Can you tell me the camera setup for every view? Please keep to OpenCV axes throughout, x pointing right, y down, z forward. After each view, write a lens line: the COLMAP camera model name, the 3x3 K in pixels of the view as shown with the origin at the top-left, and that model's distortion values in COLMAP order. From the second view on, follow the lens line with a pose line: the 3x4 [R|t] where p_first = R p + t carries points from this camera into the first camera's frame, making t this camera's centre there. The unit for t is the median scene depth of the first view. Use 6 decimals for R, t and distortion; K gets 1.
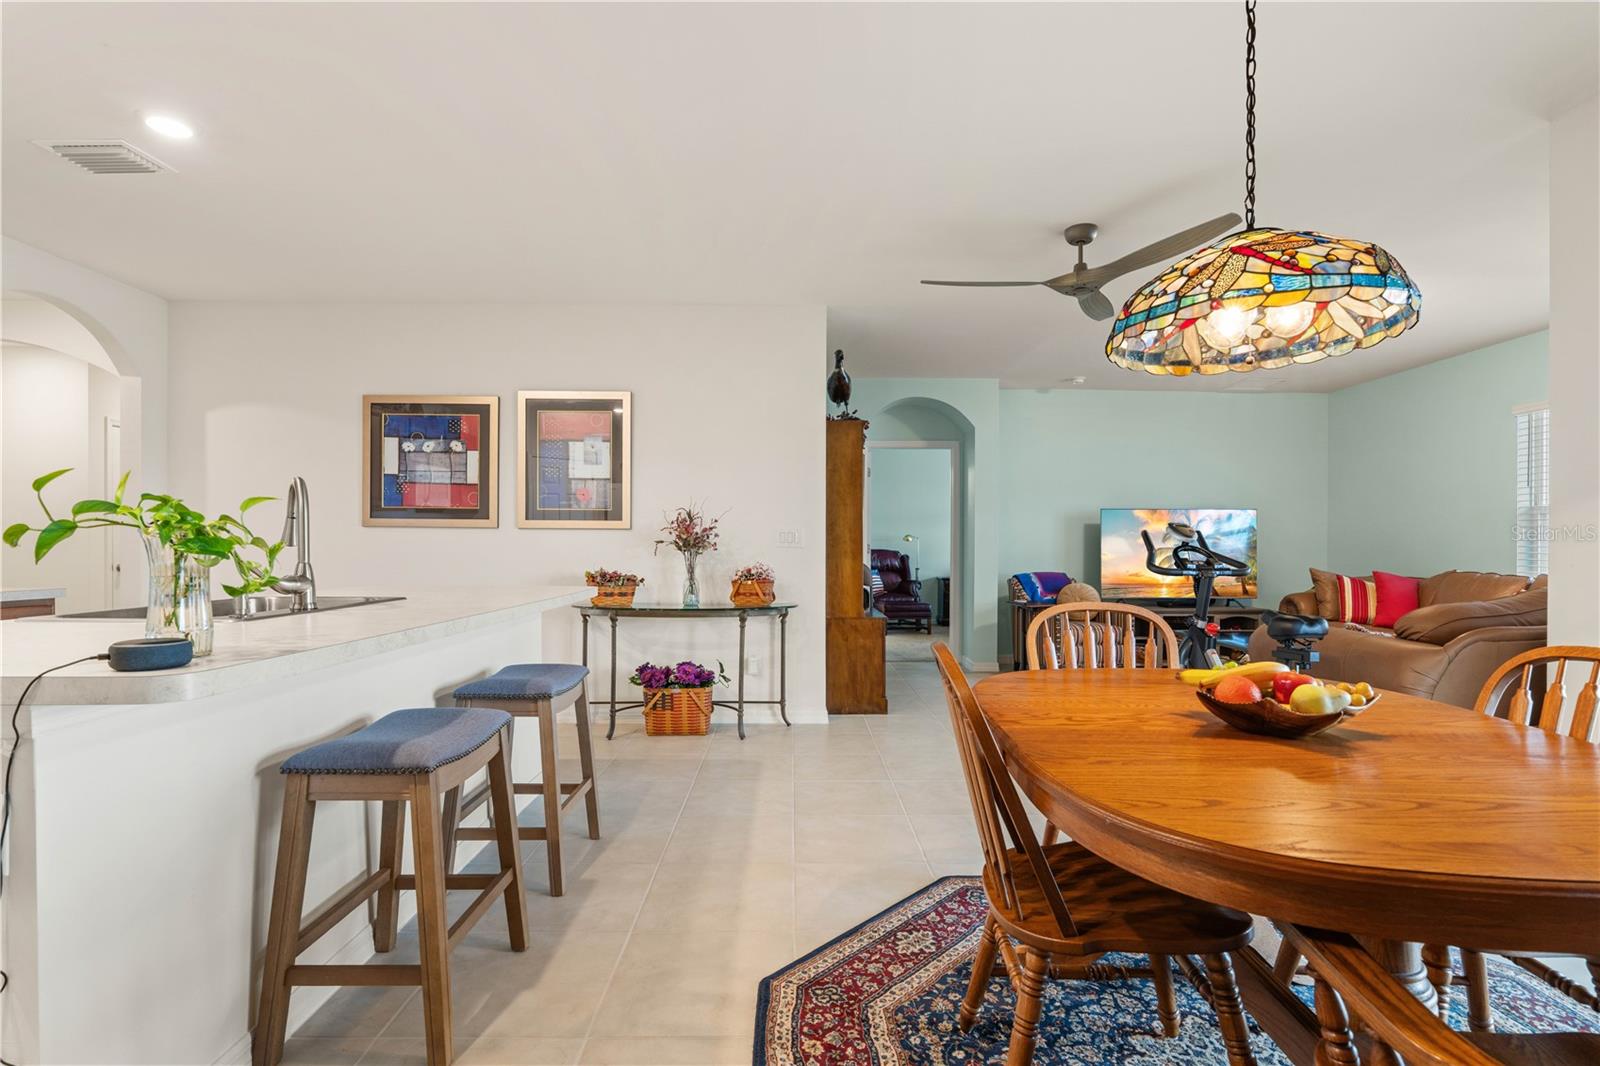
lens RADIAL K [[769.8, 0, 790.4], [0, 769.8, 559.1], [0, 0, 1]] dist [-0.002568, 0.000219]
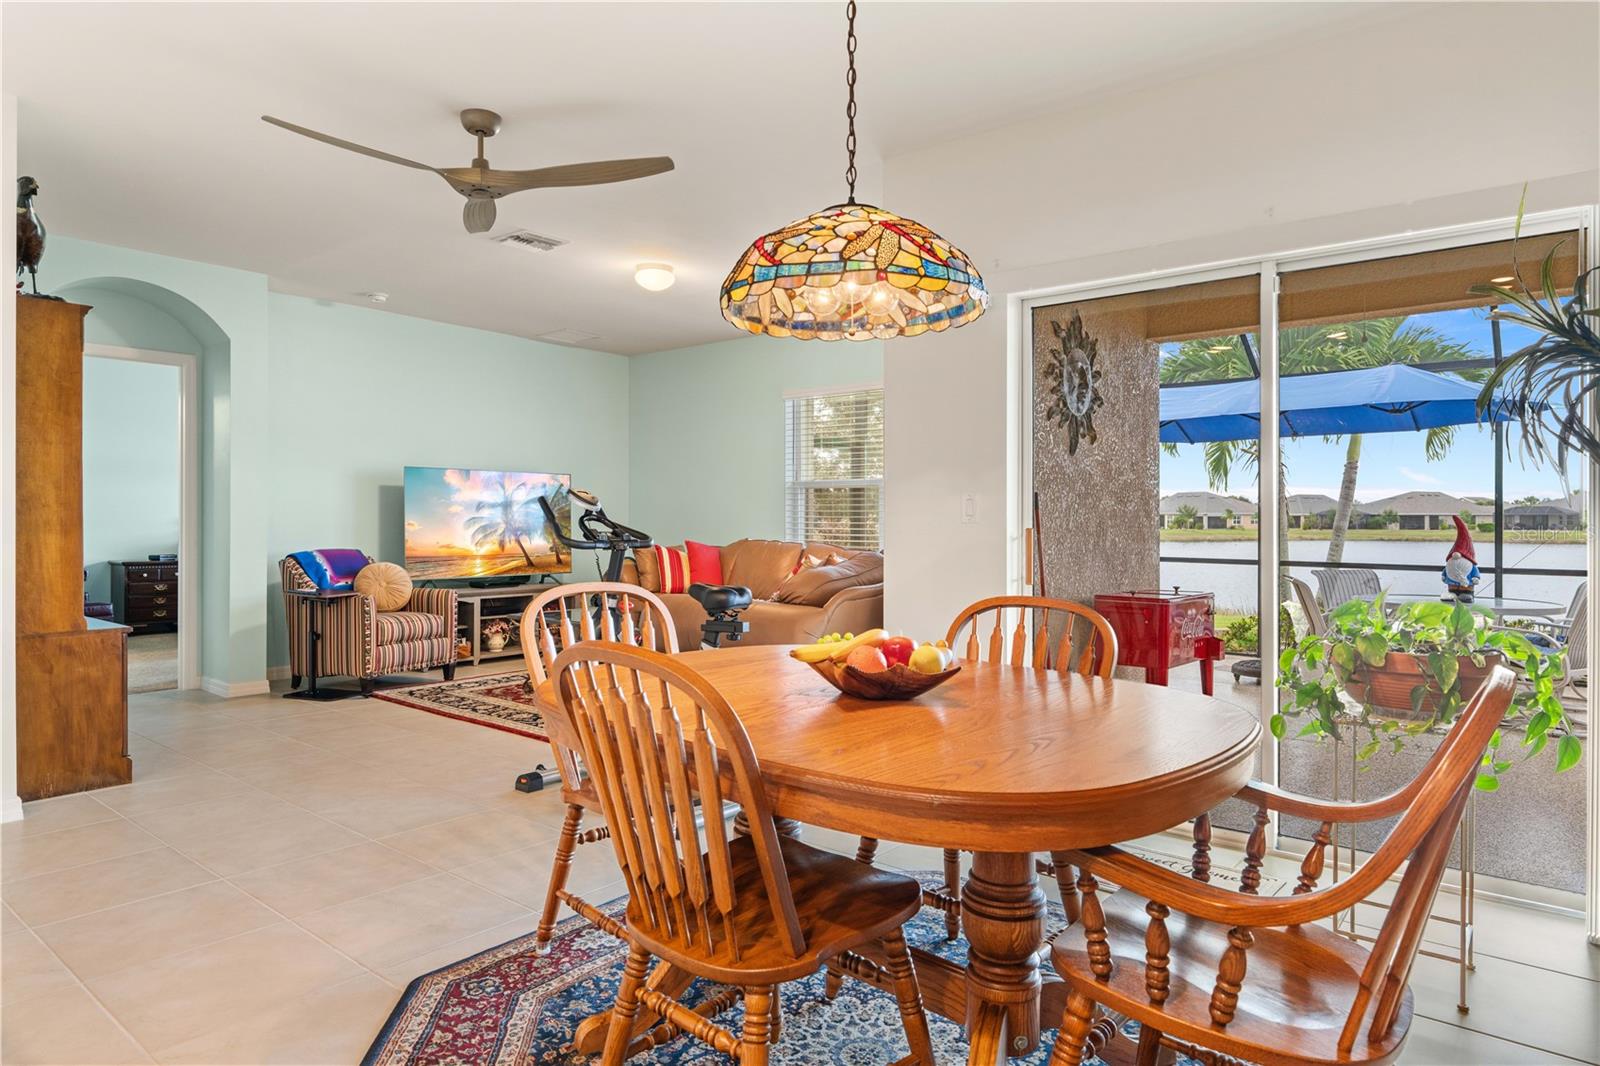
lens RADIAL K [[966.9, 0, 823.9], [0, 966.9, 521.7], [0, 0, 1]] dist [-0.005829, 0.001524]
pose [[0.628992, -0.000430, 0.777412, -0.131910], [0.007559, 0.999956, -0.005563, -0.000953], [-0.777375, 0.009375, 0.628968, 0.074697]]
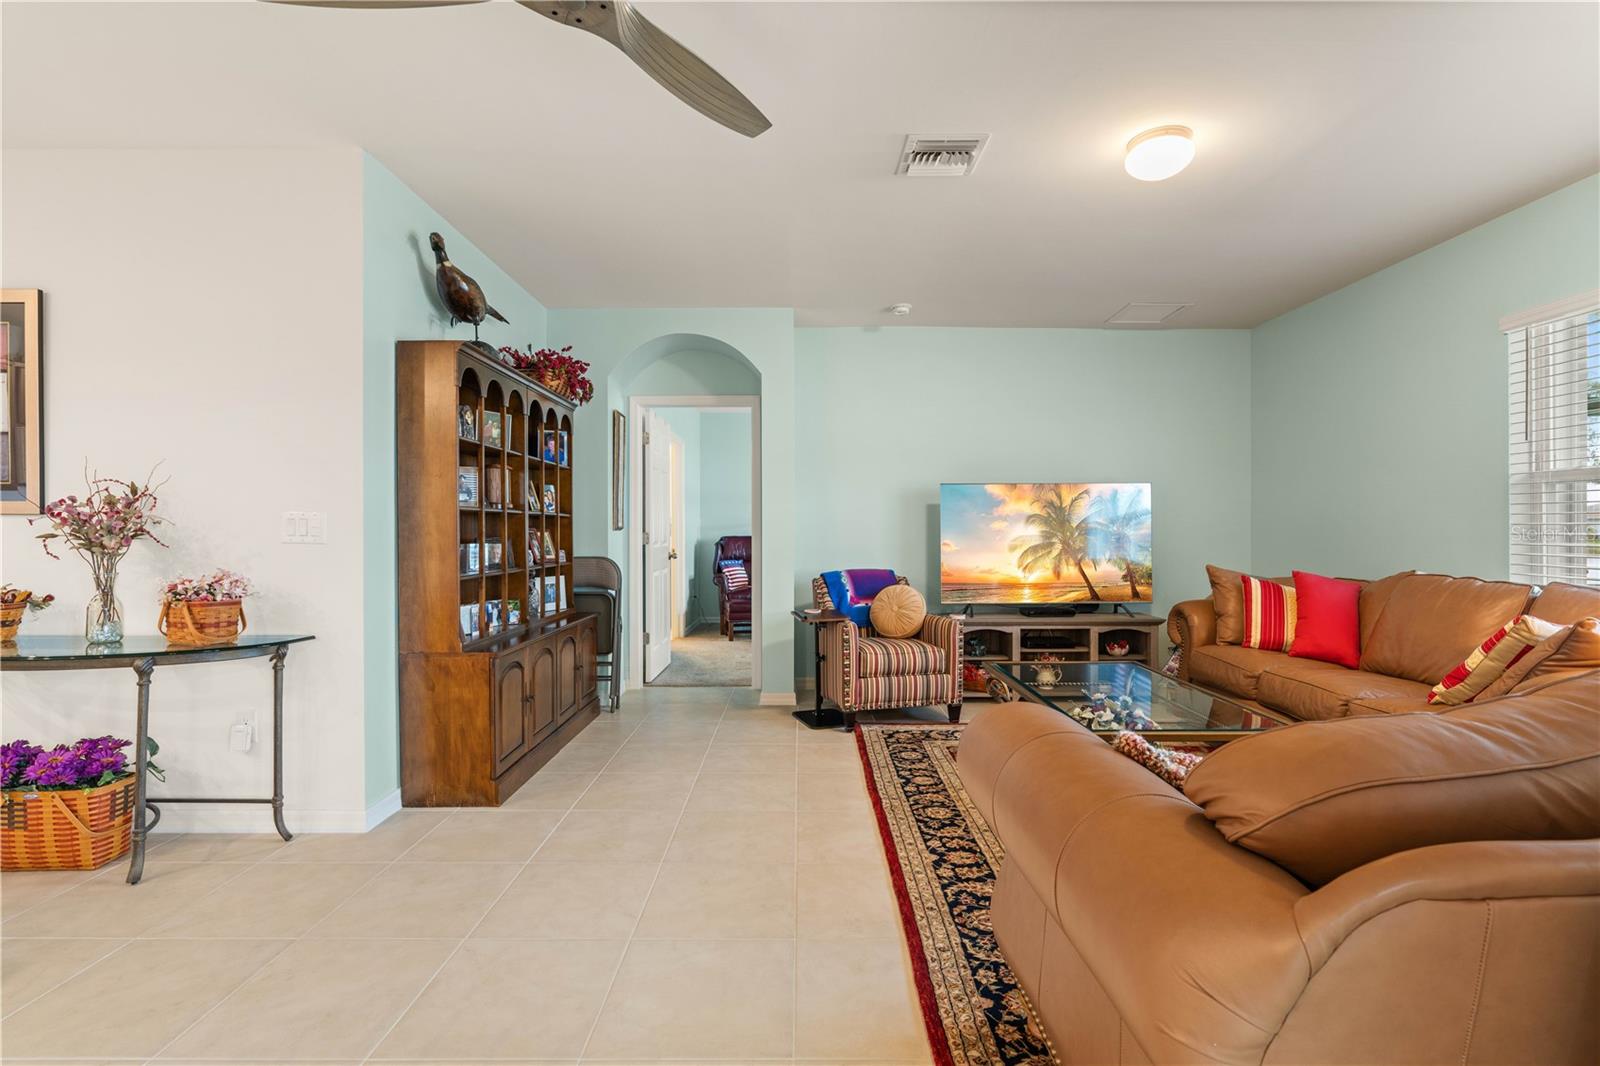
lens RADIAL K [[729.8, 0, 791.2], [0, 729.8, 538.7], [0, 0, 1]] dist [-0.011443, 0.004974]
pose [[0.999875, -0.005380, -0.014848, 0.387003], [0.005313, 0.999976, -0.004535, -0.013879], [0.014872, 0.004456, 0.999879, 0.420869]]
